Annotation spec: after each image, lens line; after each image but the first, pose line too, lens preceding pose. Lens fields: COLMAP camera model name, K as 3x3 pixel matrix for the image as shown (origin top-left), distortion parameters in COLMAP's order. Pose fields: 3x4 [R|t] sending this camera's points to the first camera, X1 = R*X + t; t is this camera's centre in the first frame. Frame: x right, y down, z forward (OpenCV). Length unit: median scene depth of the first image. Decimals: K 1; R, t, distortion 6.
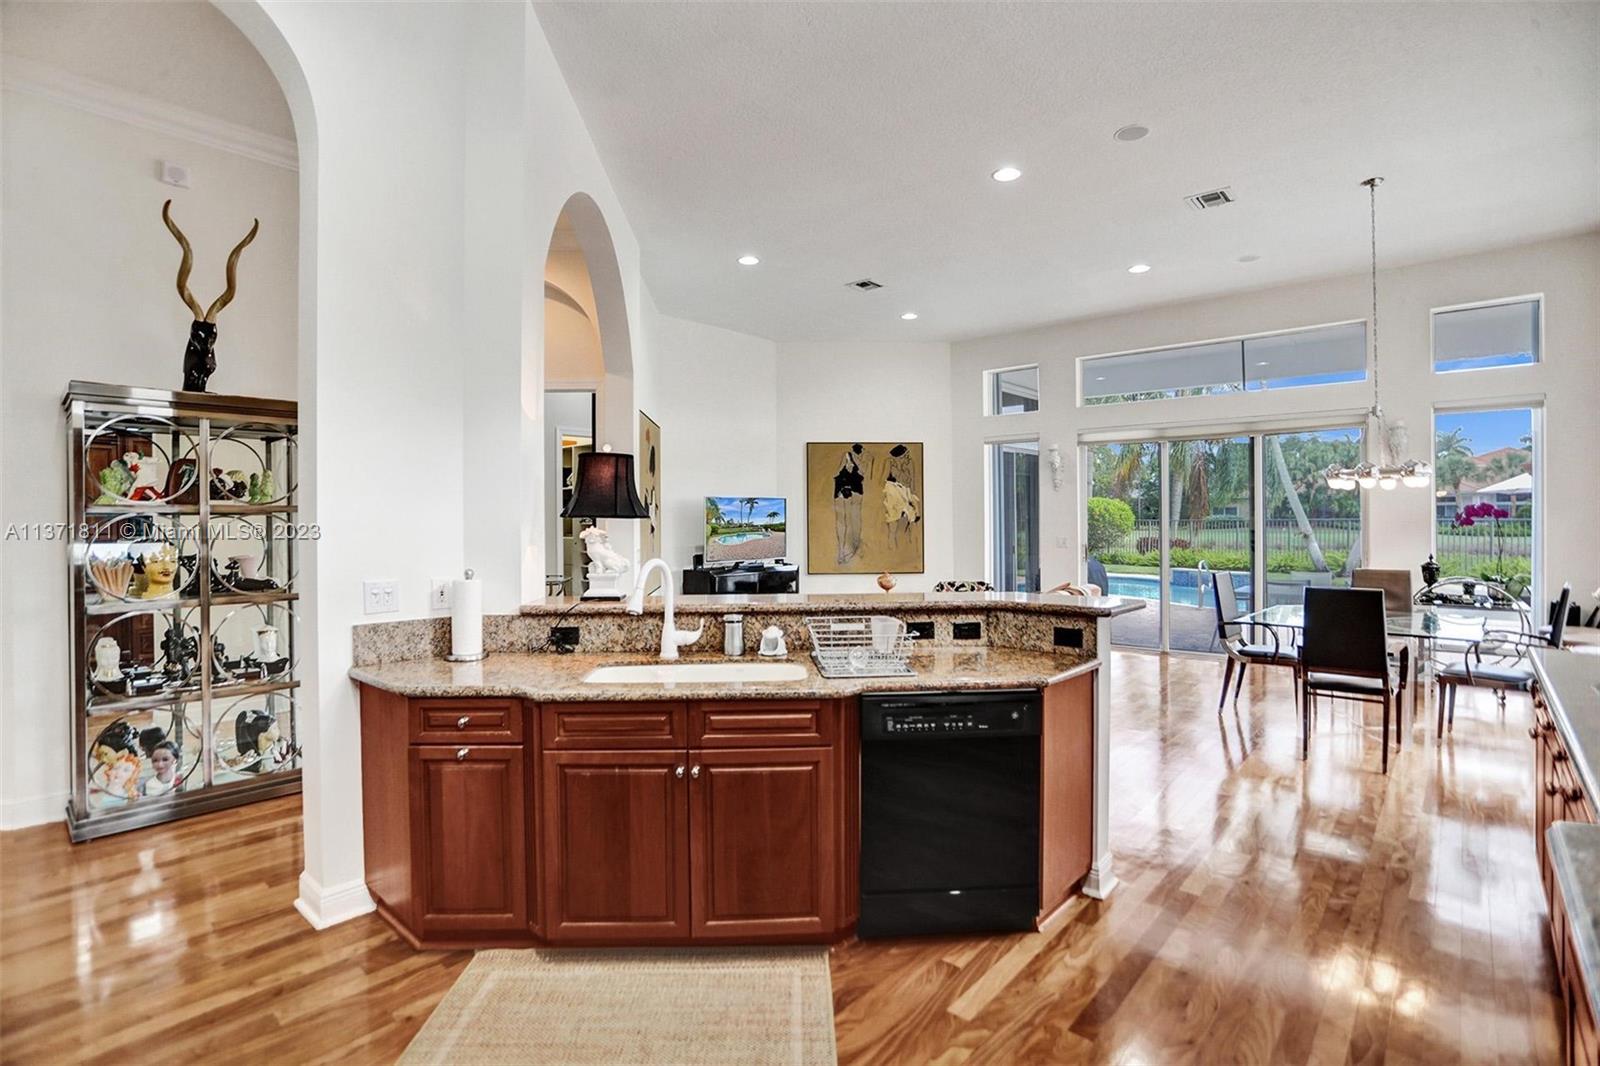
lens RADIAL K [[769.3, 0, 800.8], [0, 769.3, 517.5], [0, 0, 1]] dist [-0.075553, 0.033126]
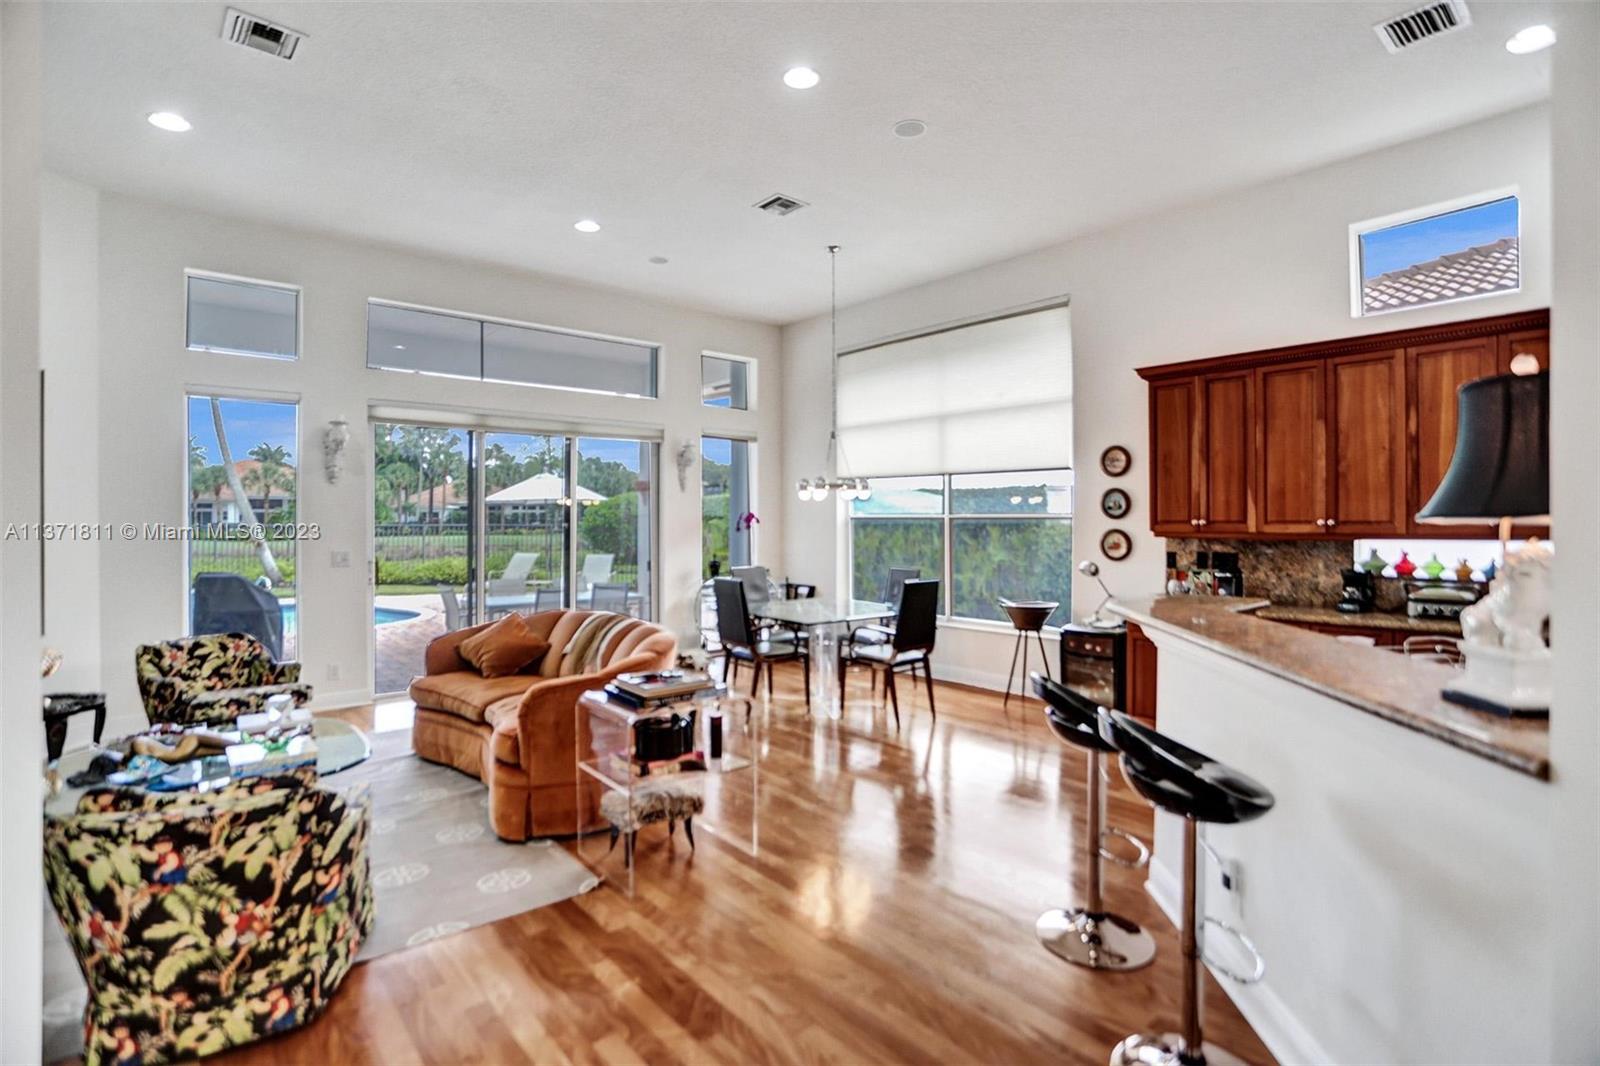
lens RADIAL K [[769.3, 0, 800.8], [0, 769.3, 517.5], [0, 0, 1]] dist [-0.075553, 0.033126]
pose [[0.129718, 0.008146, 0.991517, -0.407988], [-0.000214, 0.999966, -0.008187, 0.000640], [-0.991551, 0.000850, 0.129715, 0.757989]]
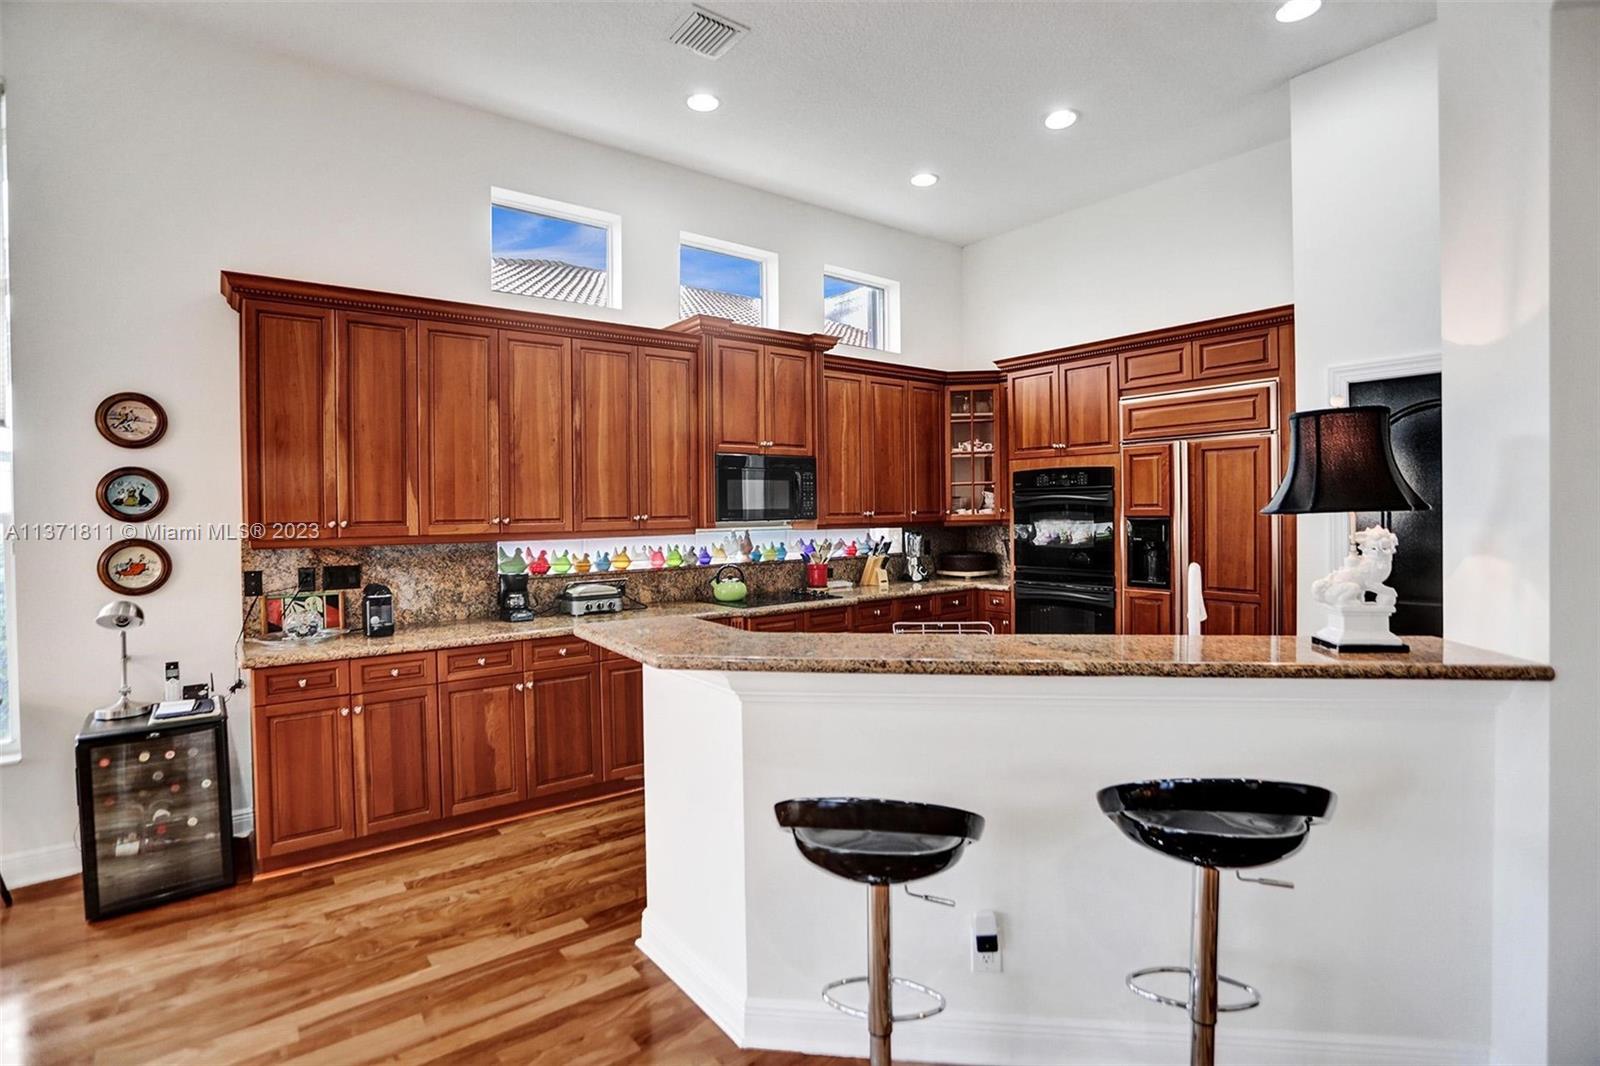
lens RADIAL K [[769.3, 0, 800.8], [0, 769.3, 517.5], [0, 0, 1]] dist [-0.075553, 0.033126]
pose [[-0.983751, 0.016503, 0.178778, 0.039043], [0.018482, 0.999785, 0.009405, -0.004792], [-0.178584, 0.012557, -0.983845, 0.931035]]
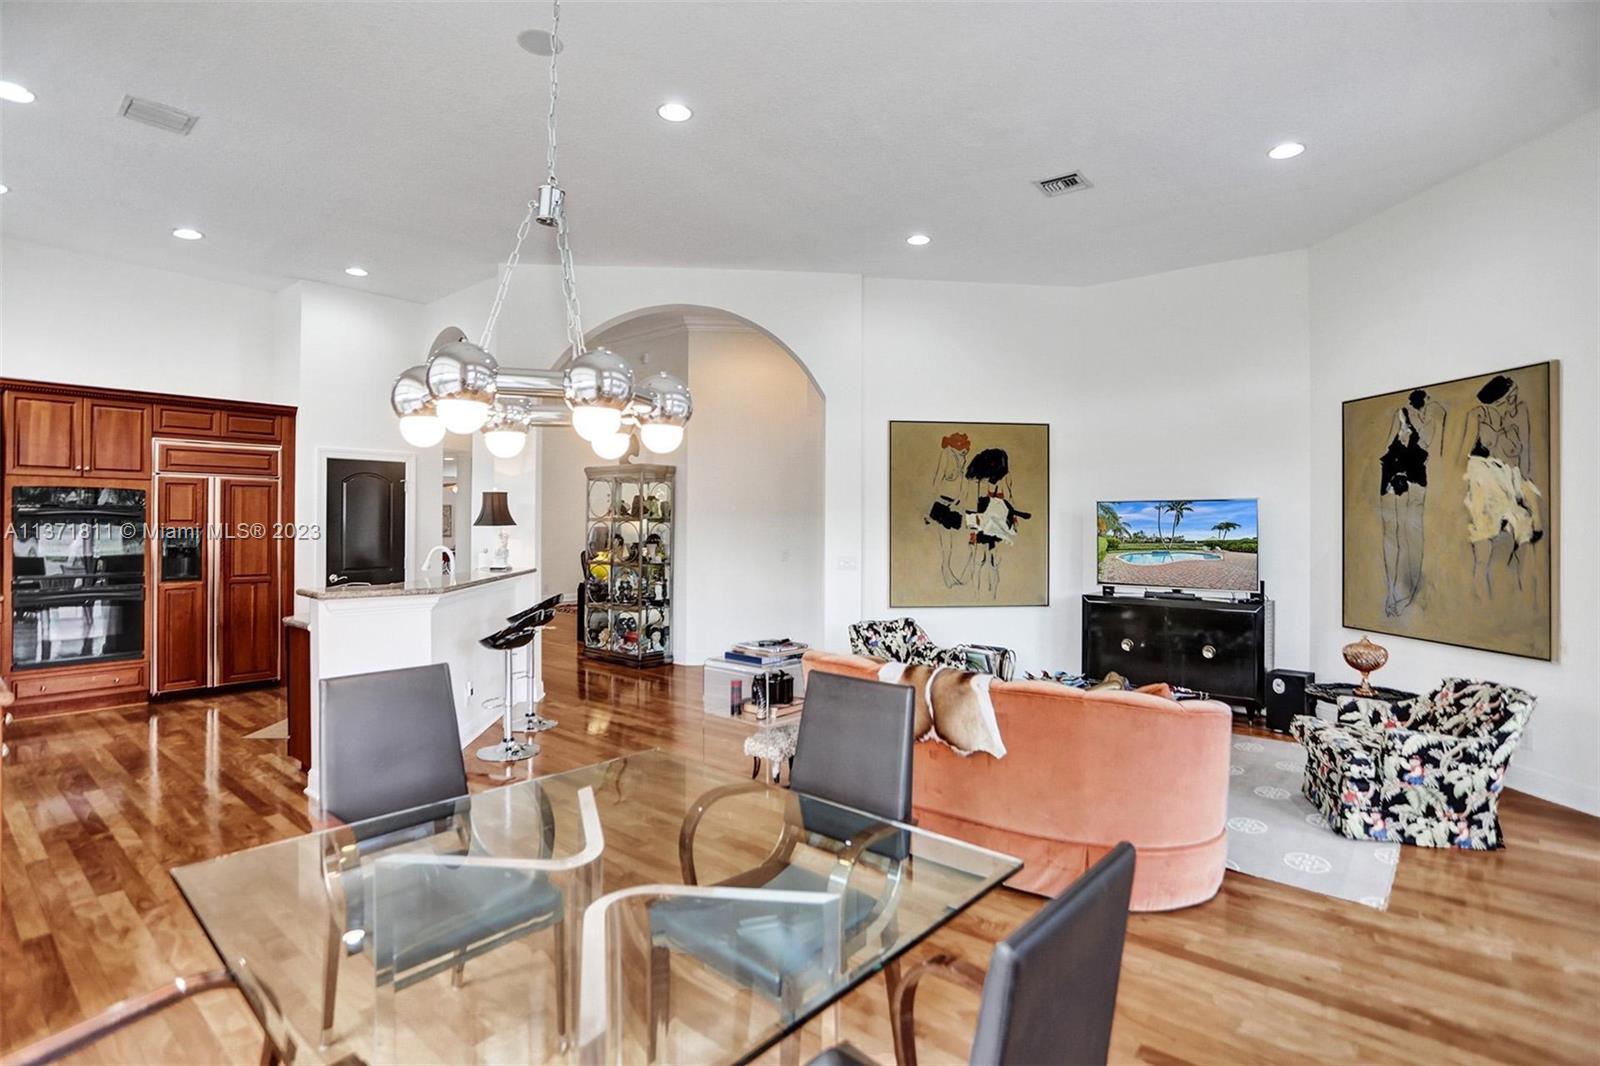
lens RADIAL K [[782.2, 0, 799.6], [0, 782.2, 519.2], [0, 0, 1]] dist [-0.071468, 0.030631]
pose [[0.042593, 0.000129, -0.999092, 0.934348], [-0.004856, 0.999988, -0.000078, -0.010003], [0.999081, 0.004855, 0.042593, 0.926099]]
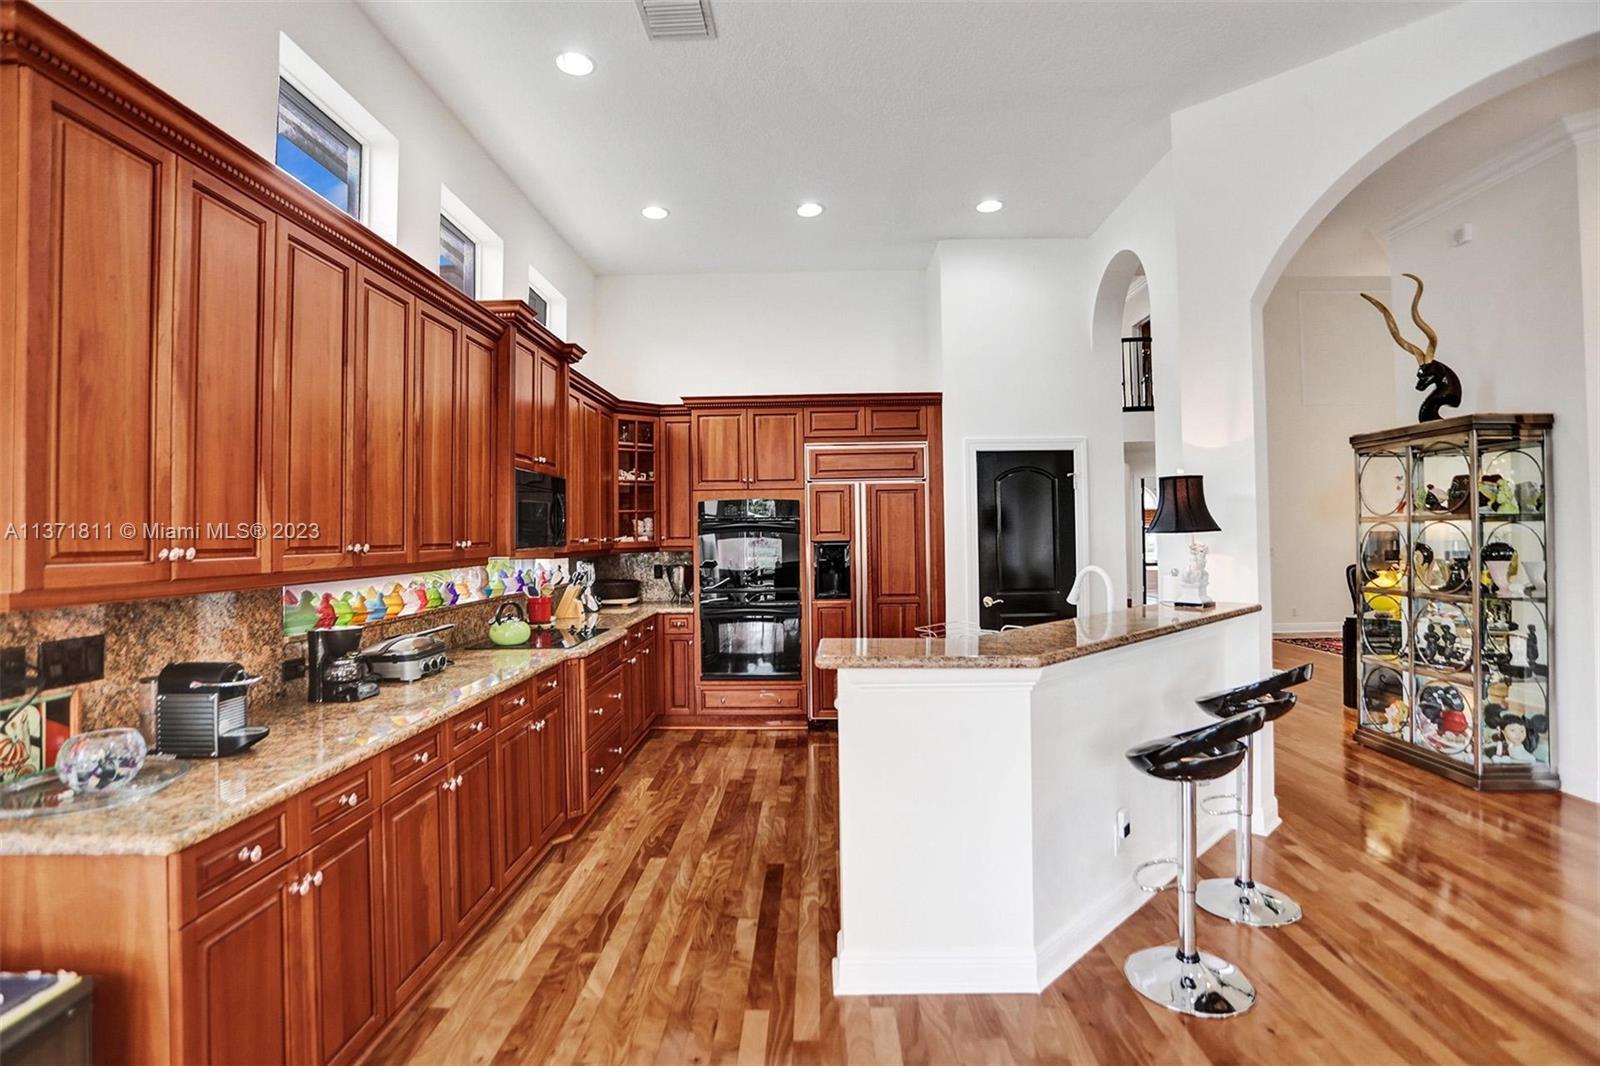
lens RADIAL K [[769.3, 0, 800.8], [0, 769.3, 517.5], [0, 0, 1]] dist [-0.075553, 0.033126]
pose [[-0.758806, 0.002192, -0.651313, 0.500698], [0.017395, 0.999706, -0.016900, -0.006483], [0.651084, -0.024154, -0.758621, 0.821821]]
